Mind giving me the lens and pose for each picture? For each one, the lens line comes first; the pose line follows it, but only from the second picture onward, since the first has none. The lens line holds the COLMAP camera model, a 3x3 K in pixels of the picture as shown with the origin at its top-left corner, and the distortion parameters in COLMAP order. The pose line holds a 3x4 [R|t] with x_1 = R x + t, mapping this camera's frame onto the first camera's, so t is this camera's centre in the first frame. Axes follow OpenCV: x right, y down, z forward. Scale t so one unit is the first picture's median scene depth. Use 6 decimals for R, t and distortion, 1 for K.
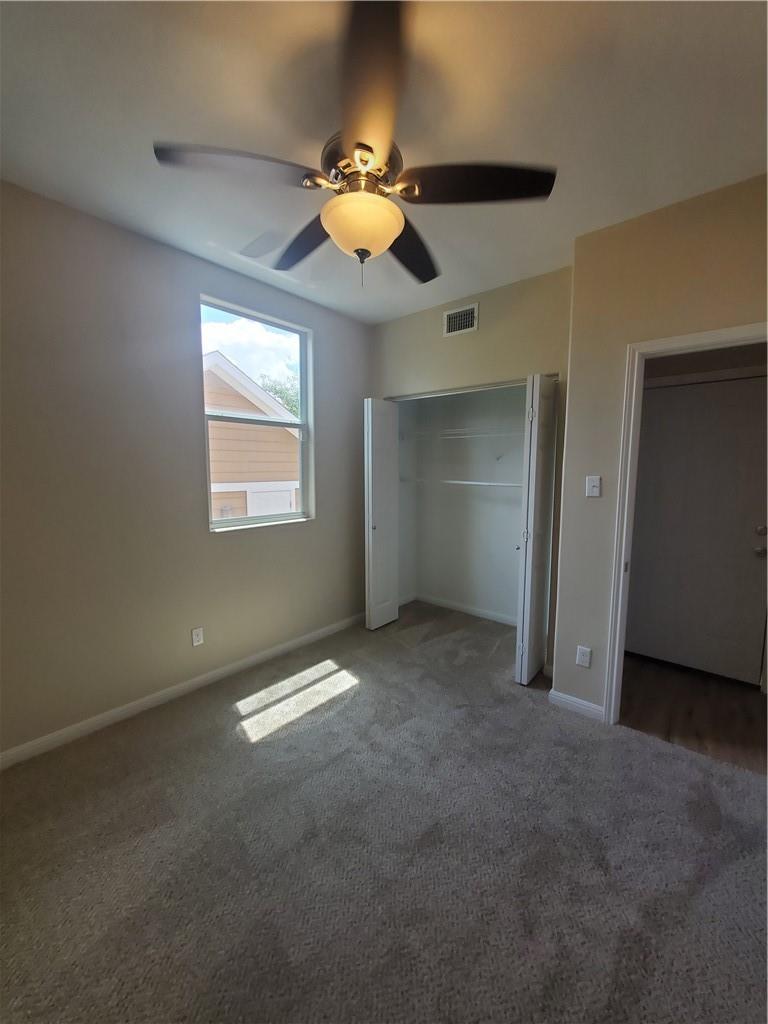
lens RADIAL K [[405.9, 0, 382.4], [0, 405.9, 511.3], [0, 0, 1]] dist [-0.001393, 0.000845]
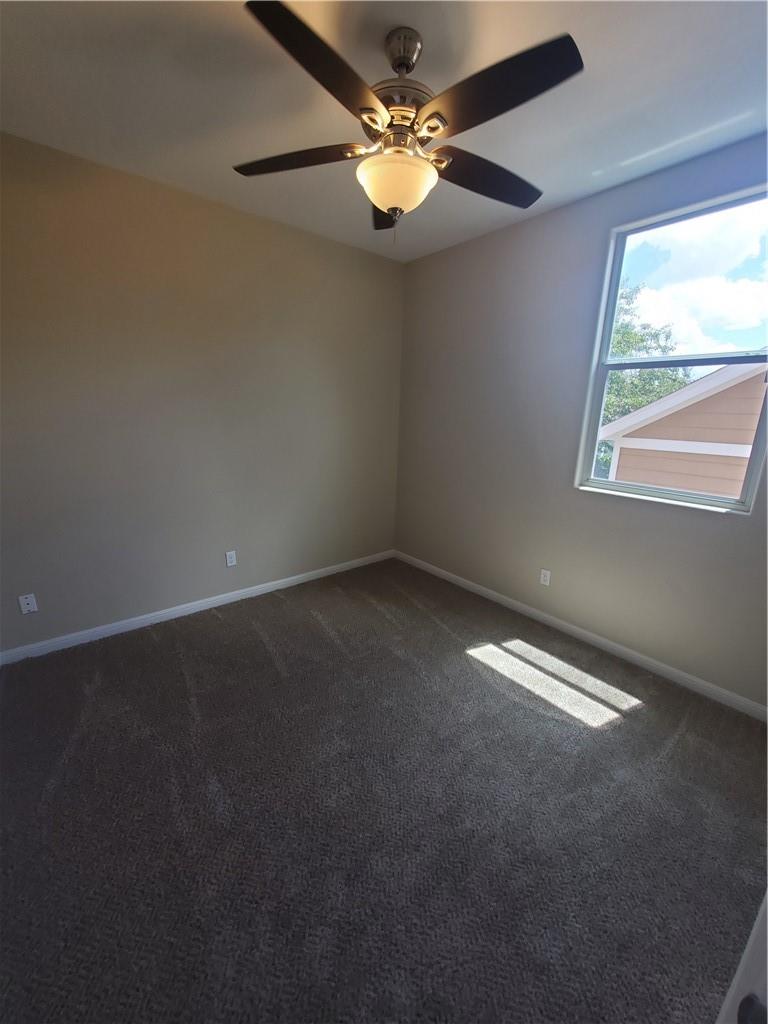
lens RADIAL K [[405.9, 0, 381.6], [0, 405.9, 513.6], [0, 0, 1]] dist [-0.001393, 0.000845]
pose [[-0.182955, 0.245009, -0.952102, 0.632022], [-0.123535, 0.955043, 0.269504, -0.100559], [0.975329, 0.166925, -0.144463, 0.688145]]
